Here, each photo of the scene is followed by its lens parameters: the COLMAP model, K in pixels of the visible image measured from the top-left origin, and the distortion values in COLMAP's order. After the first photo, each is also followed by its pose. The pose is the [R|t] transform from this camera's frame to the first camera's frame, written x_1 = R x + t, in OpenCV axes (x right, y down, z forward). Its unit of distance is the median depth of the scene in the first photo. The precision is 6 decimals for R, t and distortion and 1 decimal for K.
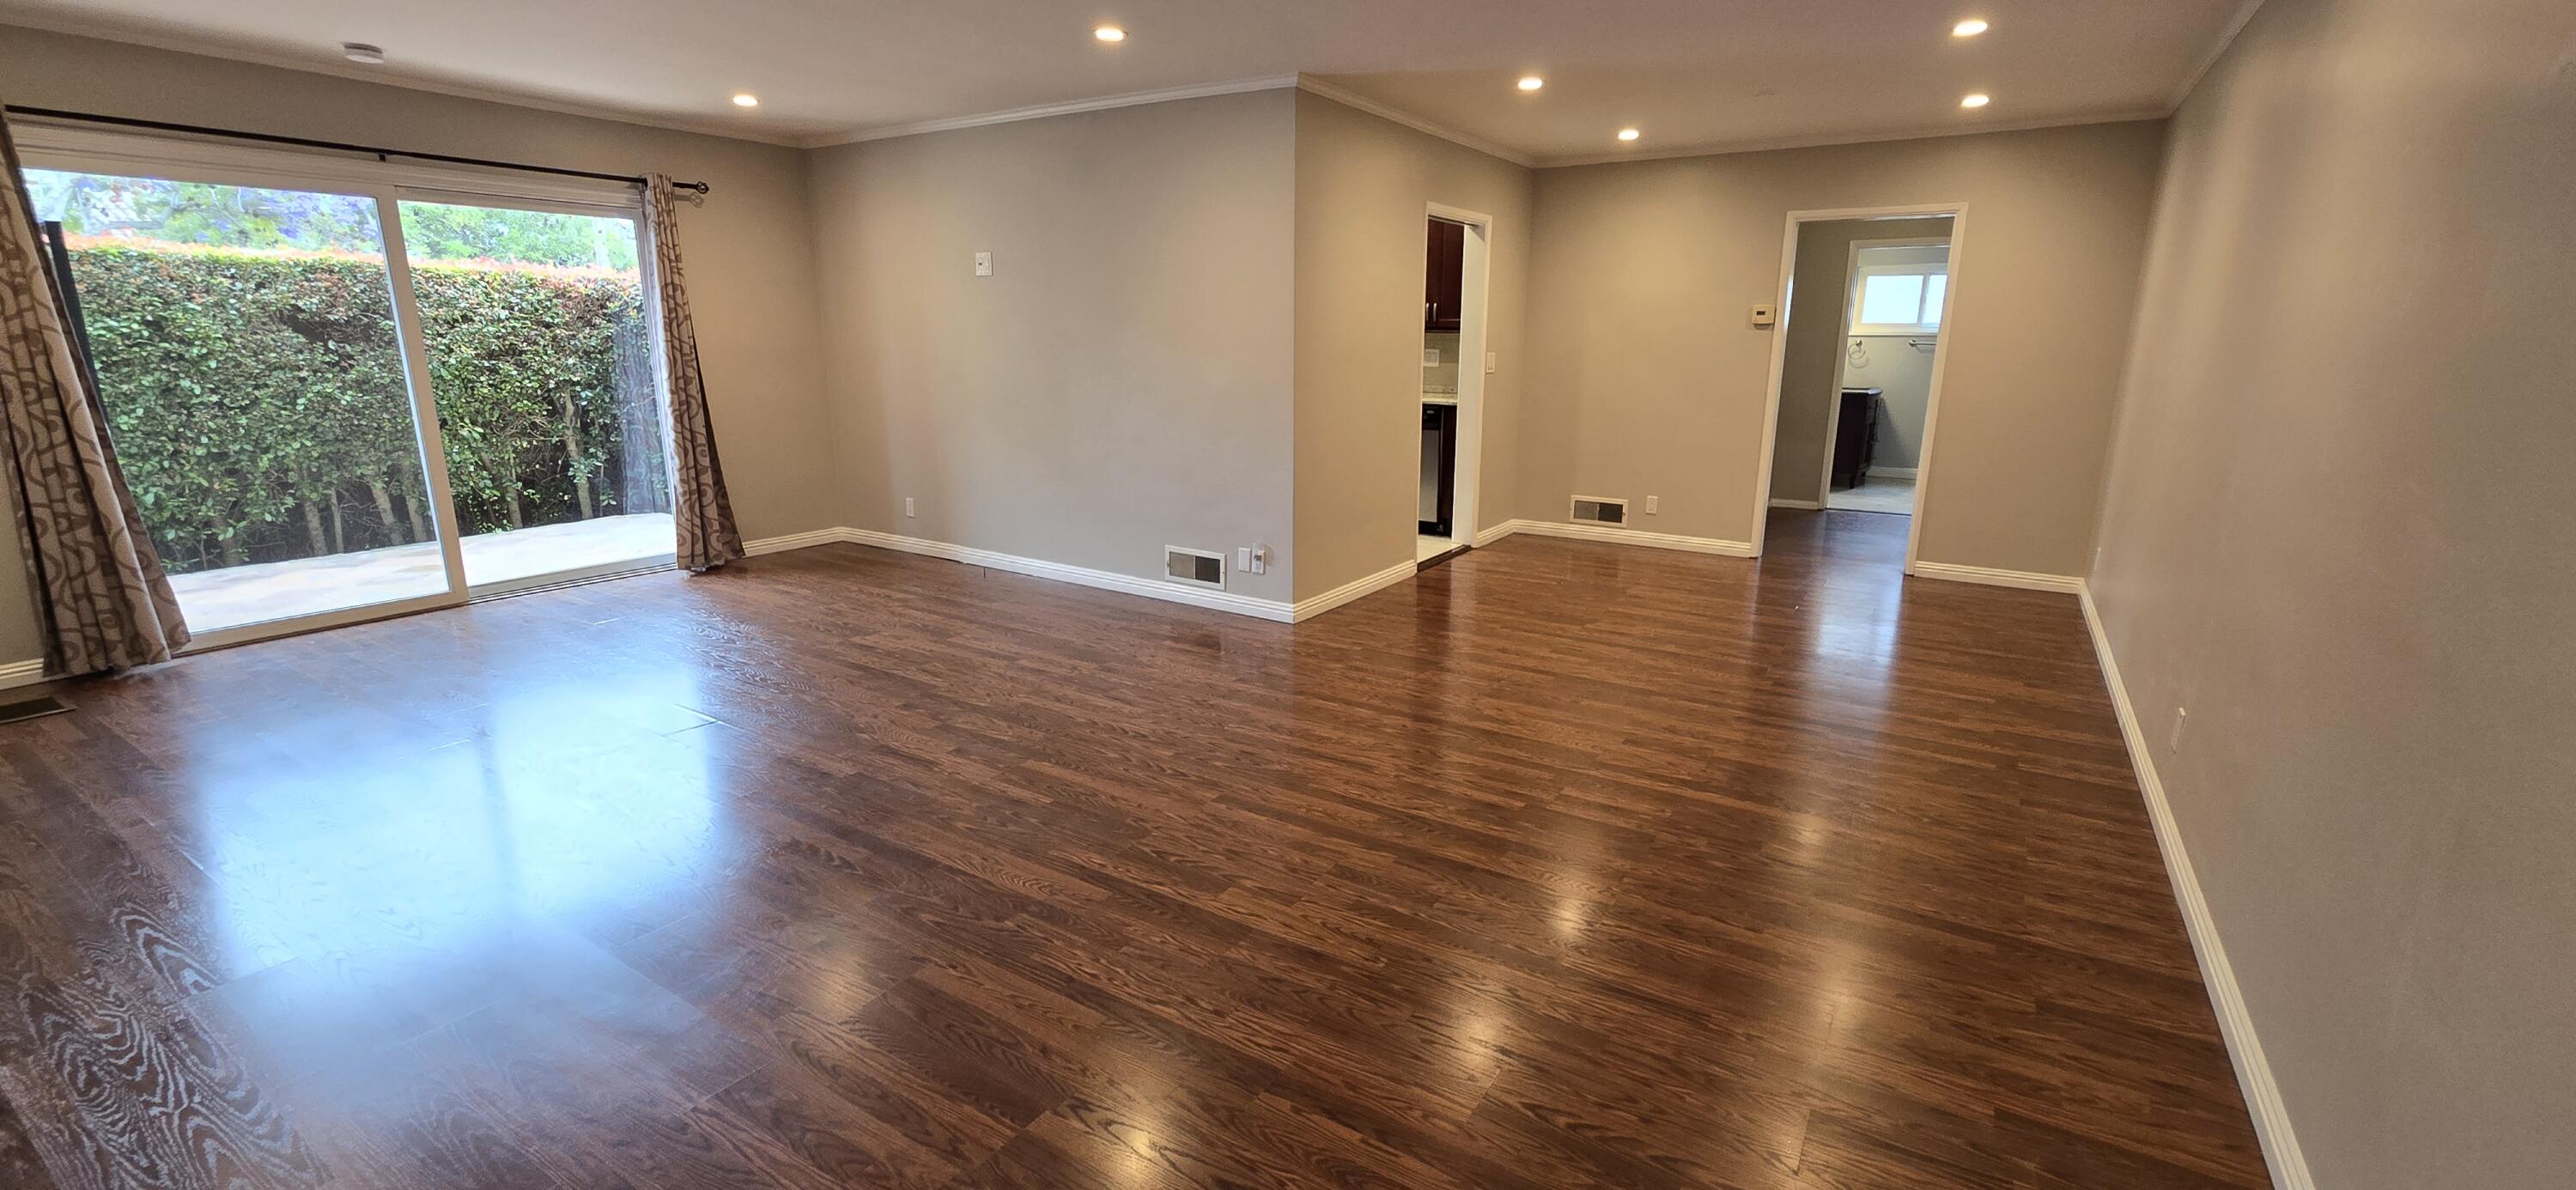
lens RADIAL K [[1055.4, 0, 1294.2], [0, 1055.4, 590.8], [0, 0, 1]] dist [-0.004278, 0.000464]
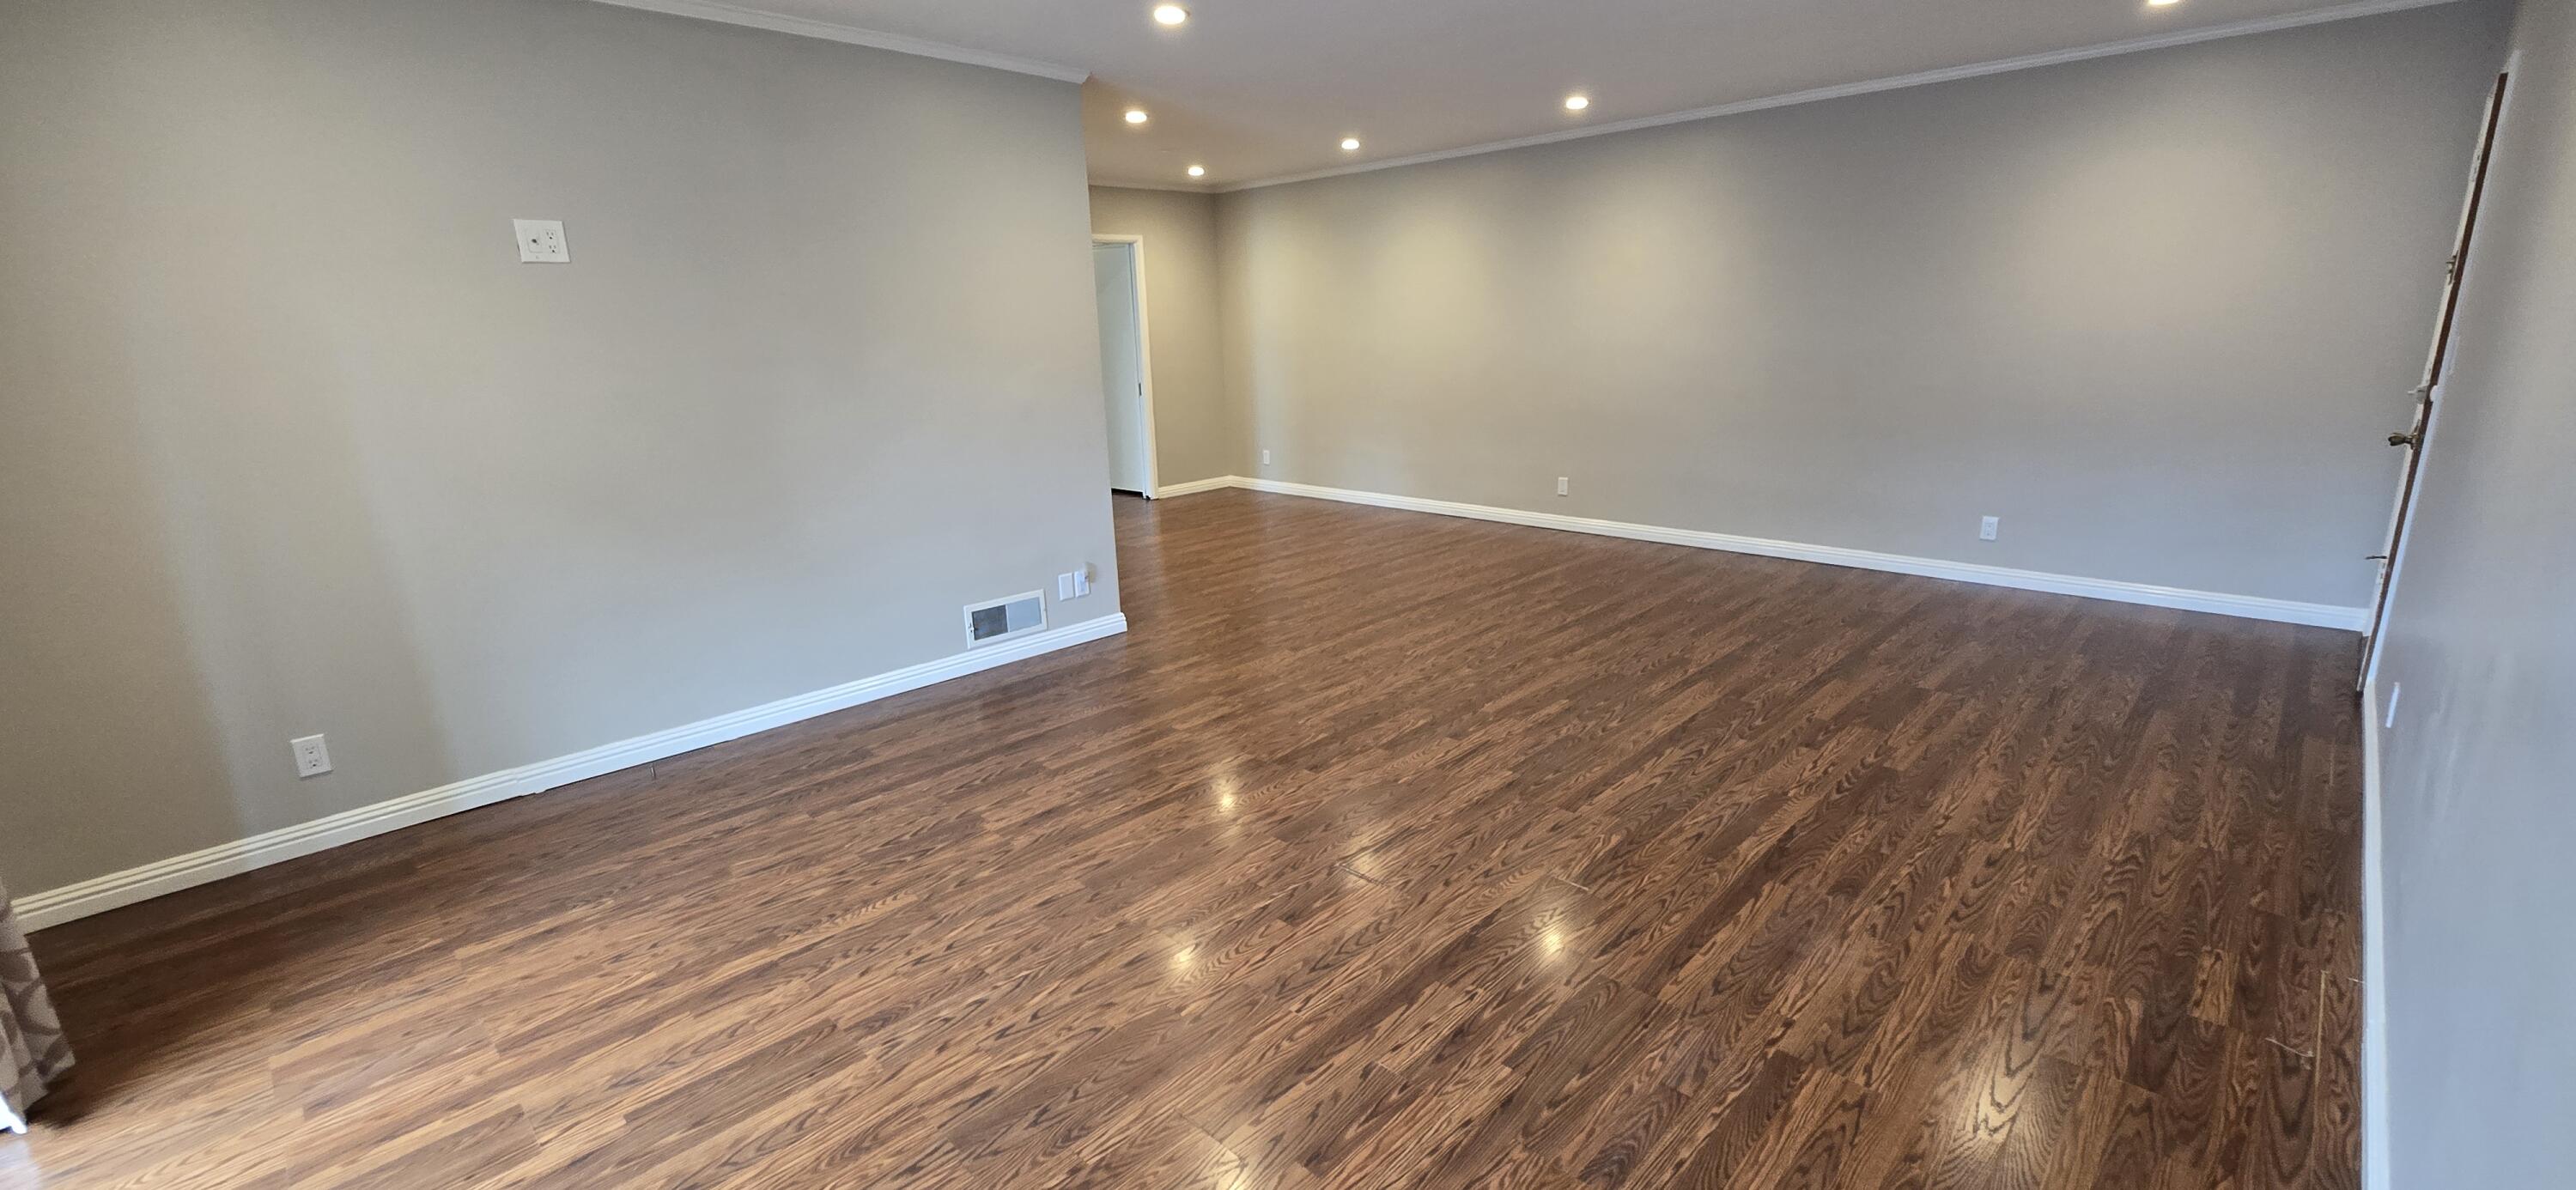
lens RADIAL K [[1055.4, 0, 1306.3], [0, 1055.4, 584.4], [0, 0, 1]] dist [-0.004278, 0.000464]
pose [[0.197296, -0.253287, 0.947059, -1.166135], [0.266805, 0.943455, 0.196741, -0.208284], [-0.943339, 0.213864, 0.253718, 0.765155]]
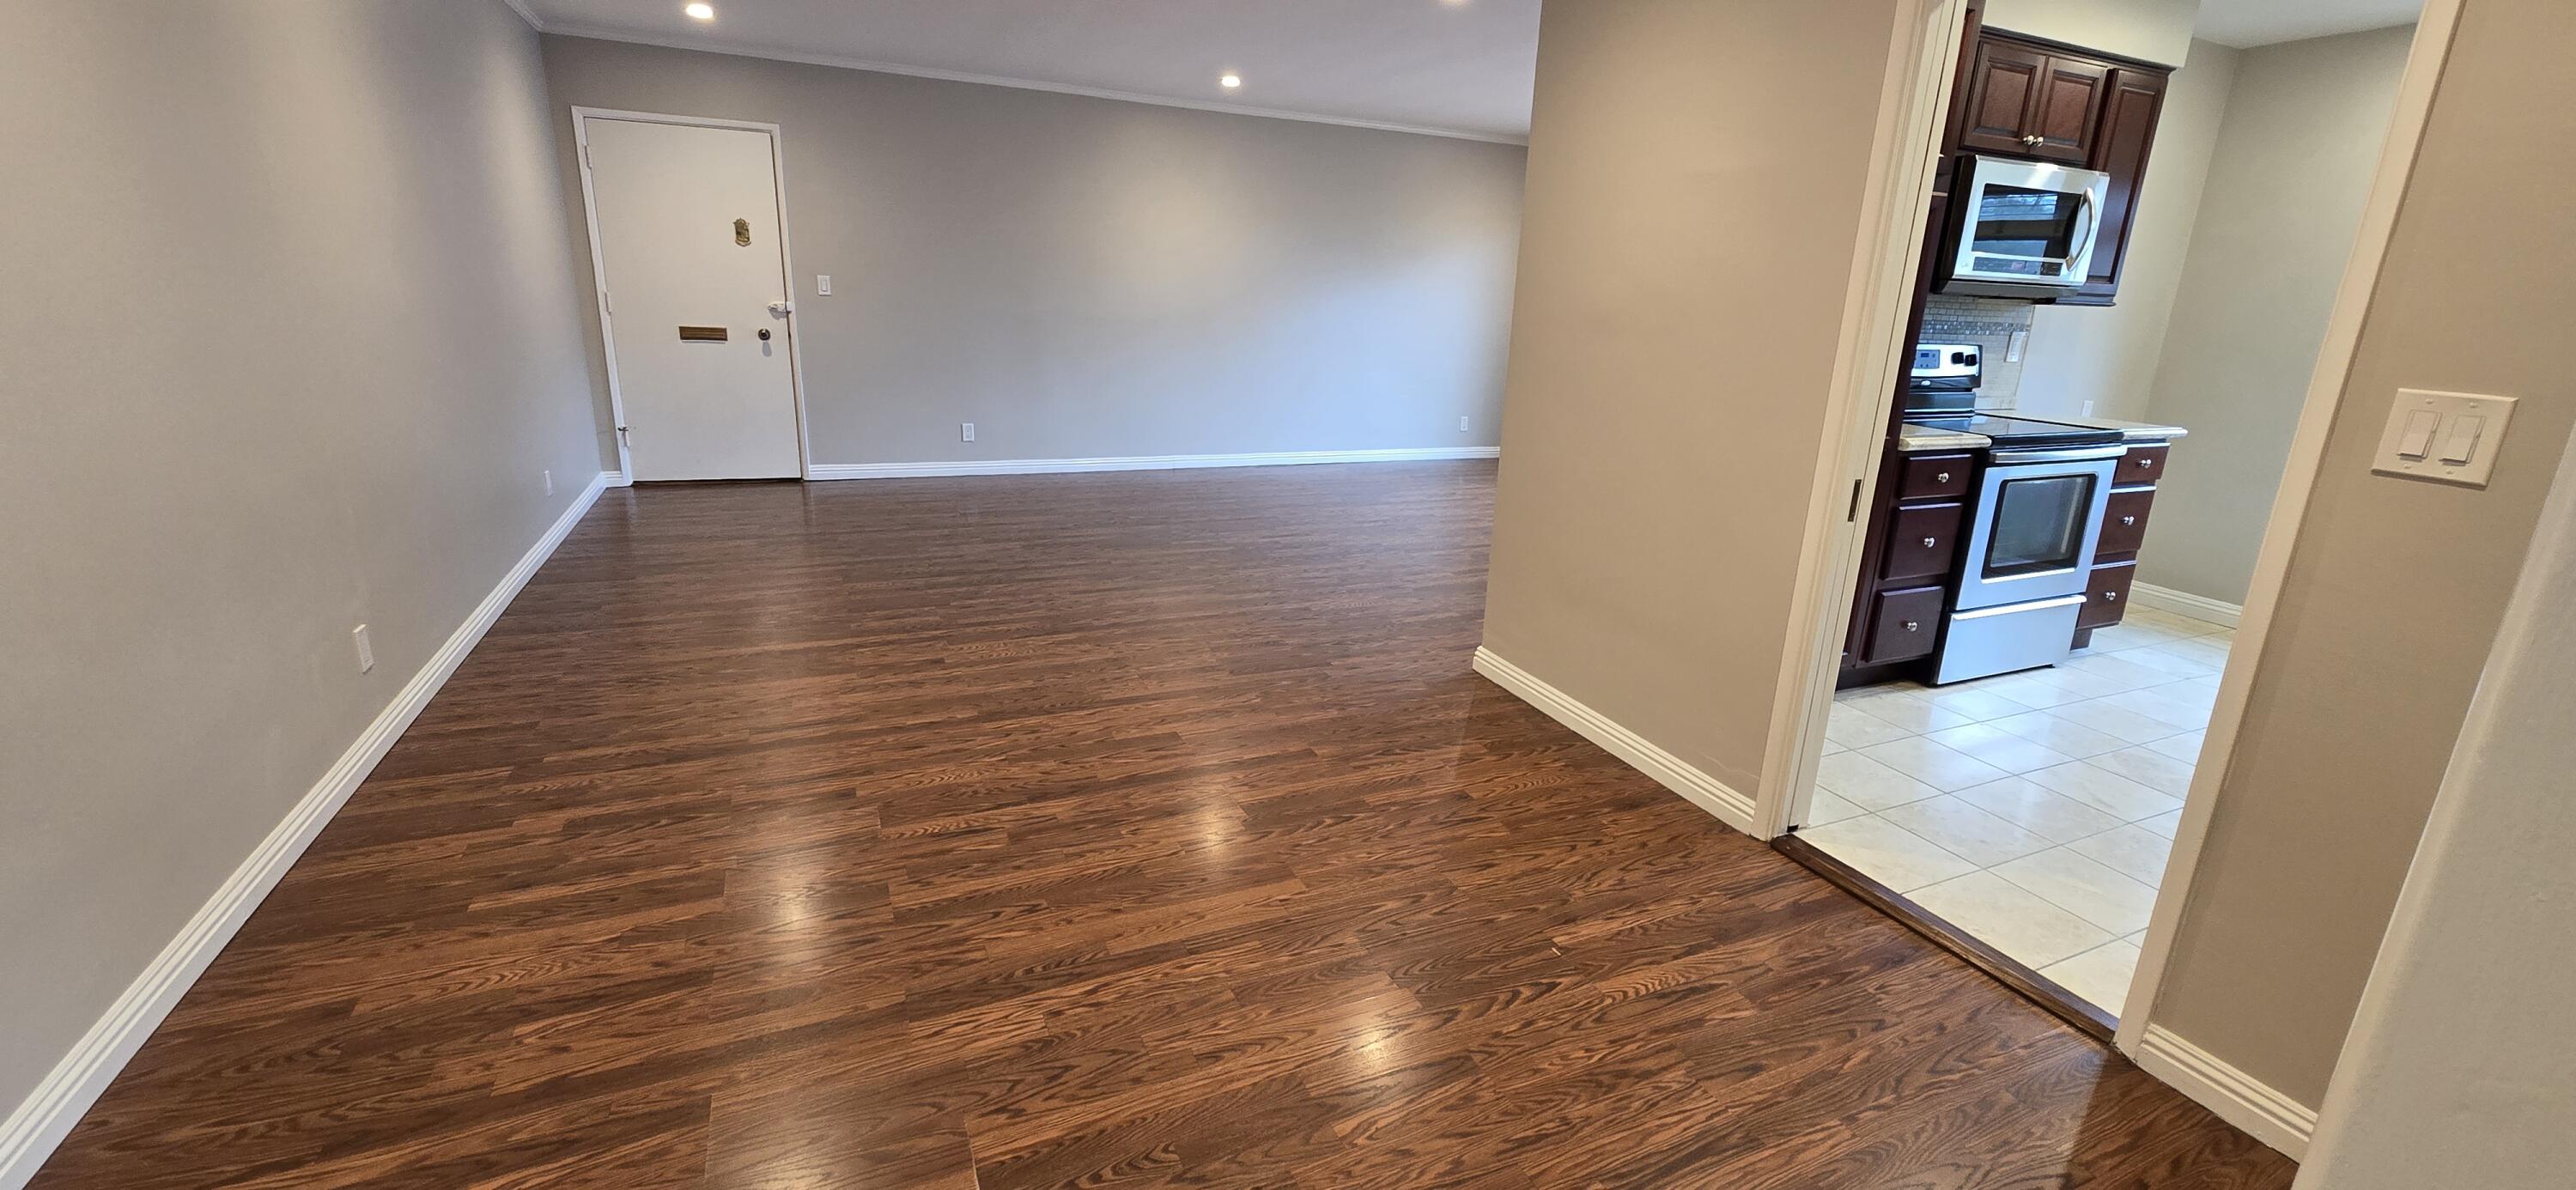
lens RADIAL K [[1055.4, 0, 1300.6], [0, 1055.4, 601.2], [0, 0, 1]] dist [-0.004278, 0.000464]
pose [[-0.539395, 0.214233, -0.814344, 0.878850], [-0.244484, 0.885590, 0.394915, -0.365774], [0.805779, 0.412109, -0.425306, 1.575804]]
